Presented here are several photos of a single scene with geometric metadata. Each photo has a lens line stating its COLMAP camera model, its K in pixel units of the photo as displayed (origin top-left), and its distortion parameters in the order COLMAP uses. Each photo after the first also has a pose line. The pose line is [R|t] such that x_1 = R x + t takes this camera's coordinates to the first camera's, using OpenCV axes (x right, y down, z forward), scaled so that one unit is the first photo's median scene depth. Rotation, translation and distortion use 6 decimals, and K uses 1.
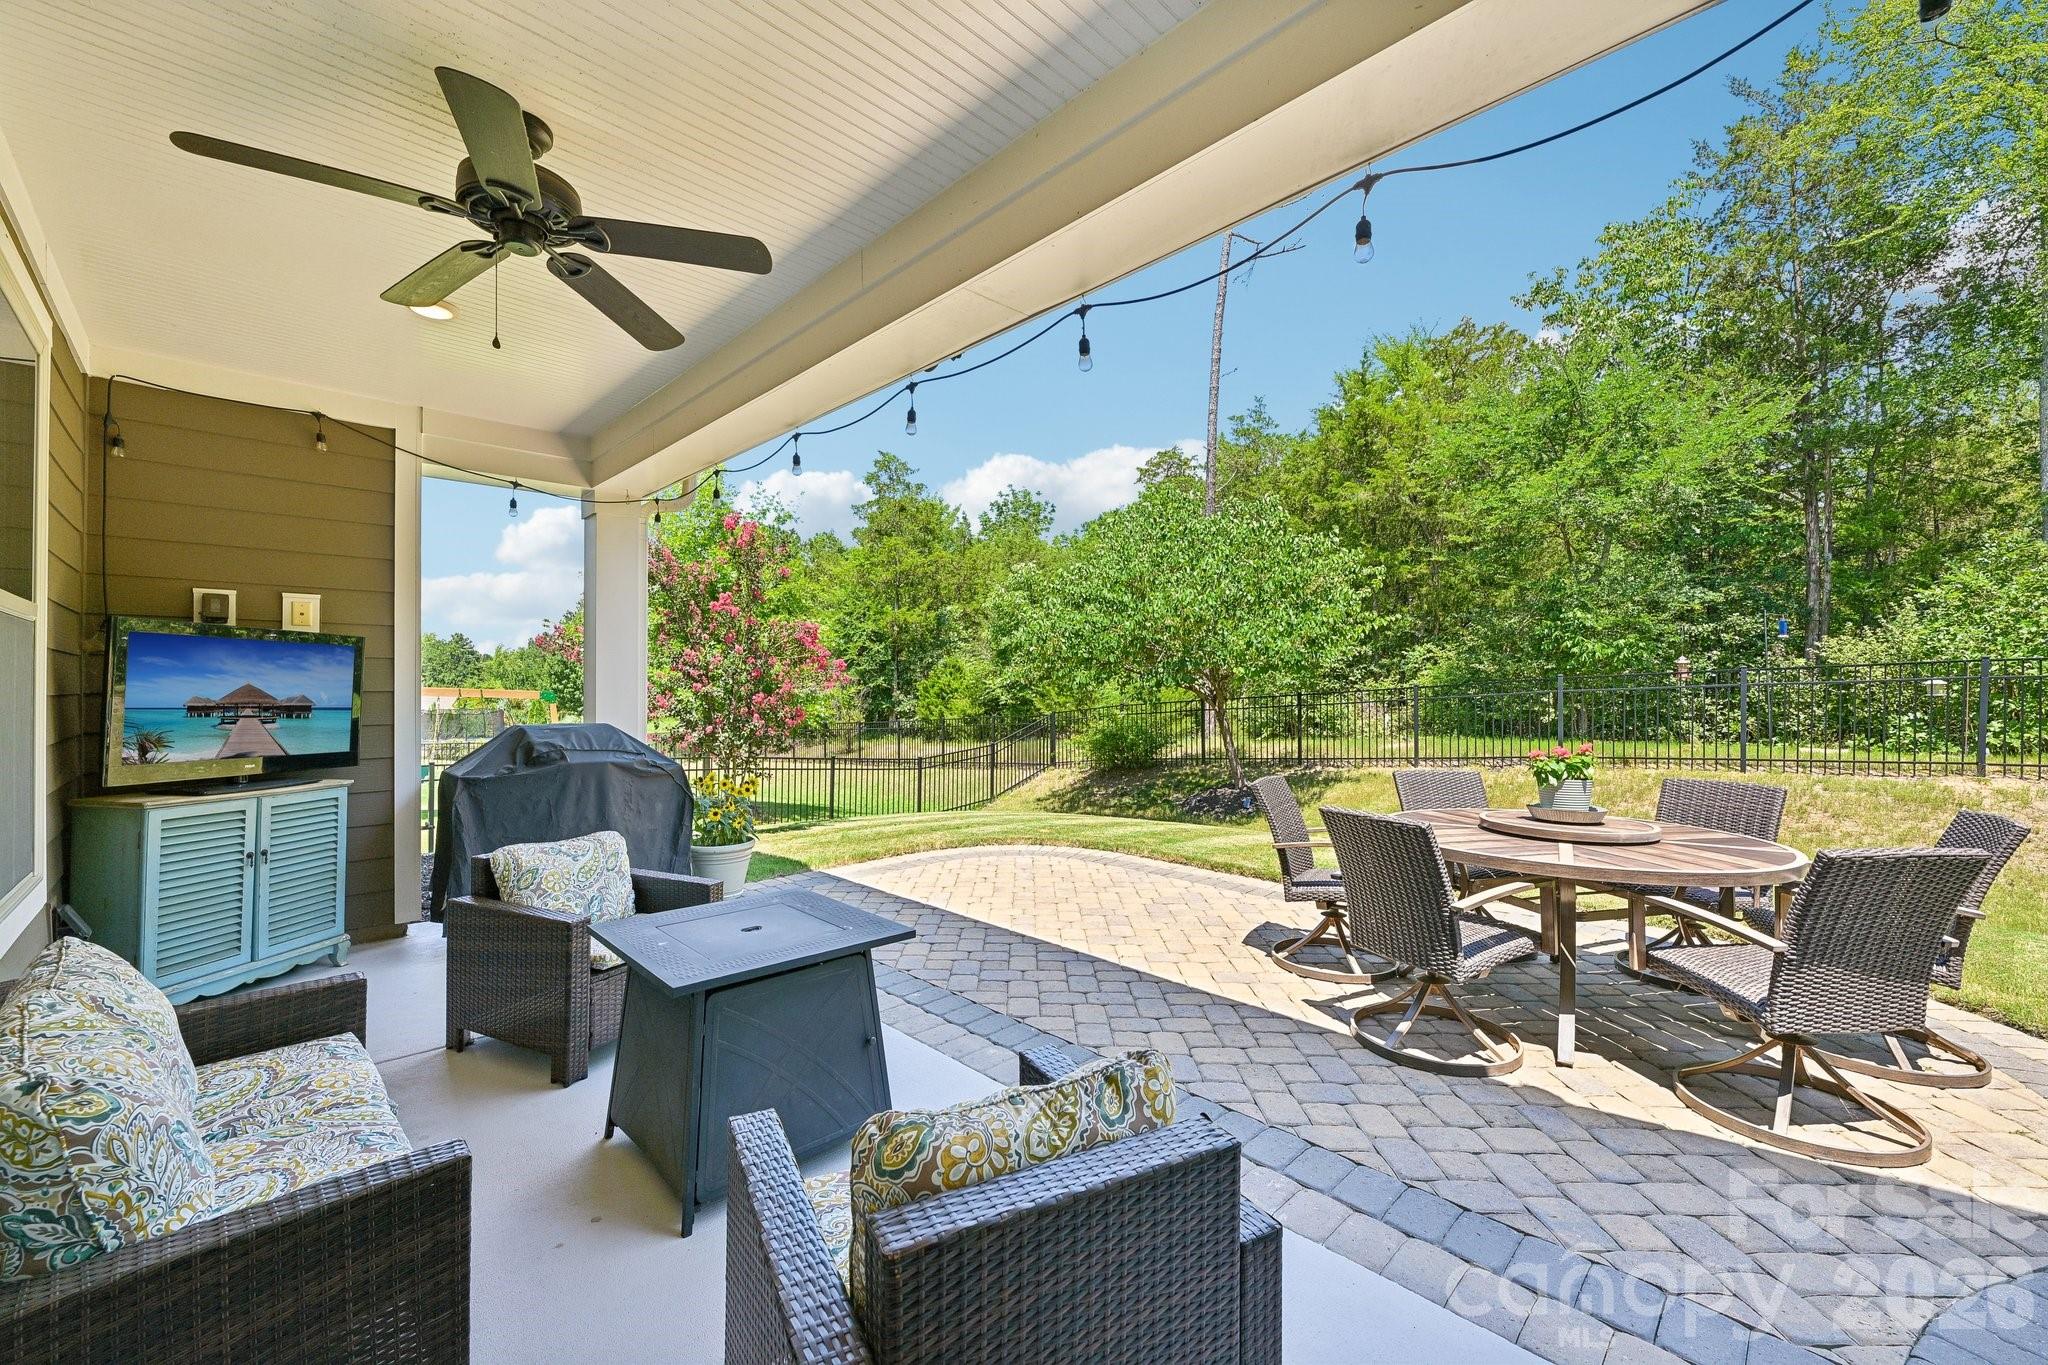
lens RADIAL K [[809.9, 0, 1024.0], [0, 809.9, 682.5], [0, 0, 1]] dist [-0.001211, 0.000178]
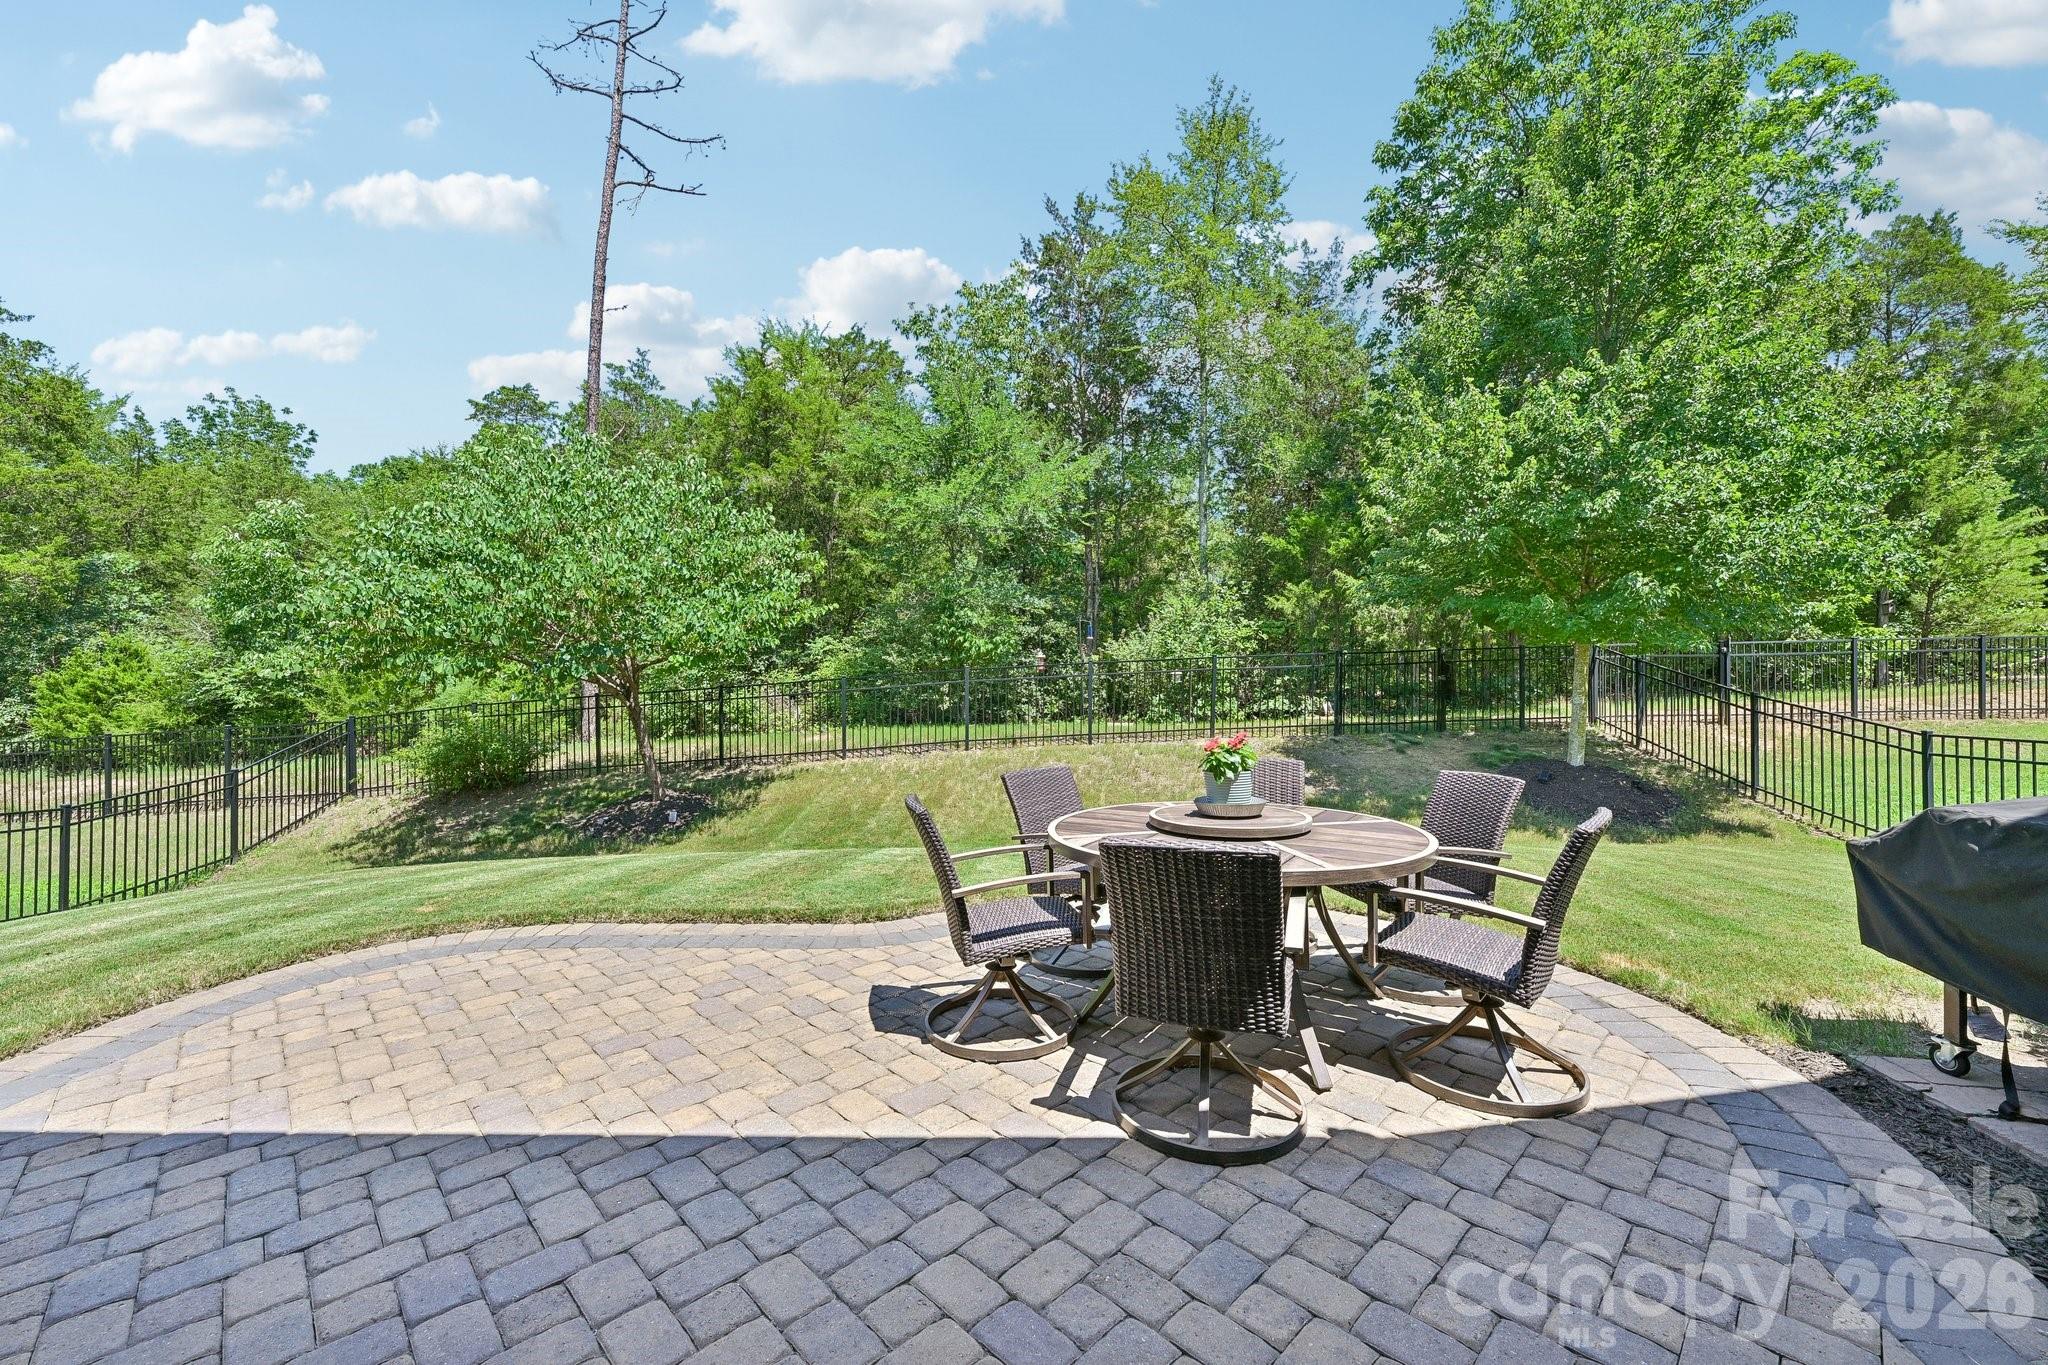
lens RADIAL K [[806.4, 0, 1024.0], [0, 806.4, 682.5], [0, 0, 1]] dist [-0.000719, 0.000000]
pose [[0.715673, -0.008608, 0.698382, -0.037761], [0.002423, 0.999949, 0.009842, 0.001276], [-0.698431, -0.005351, 0.715658, 0.110610]]
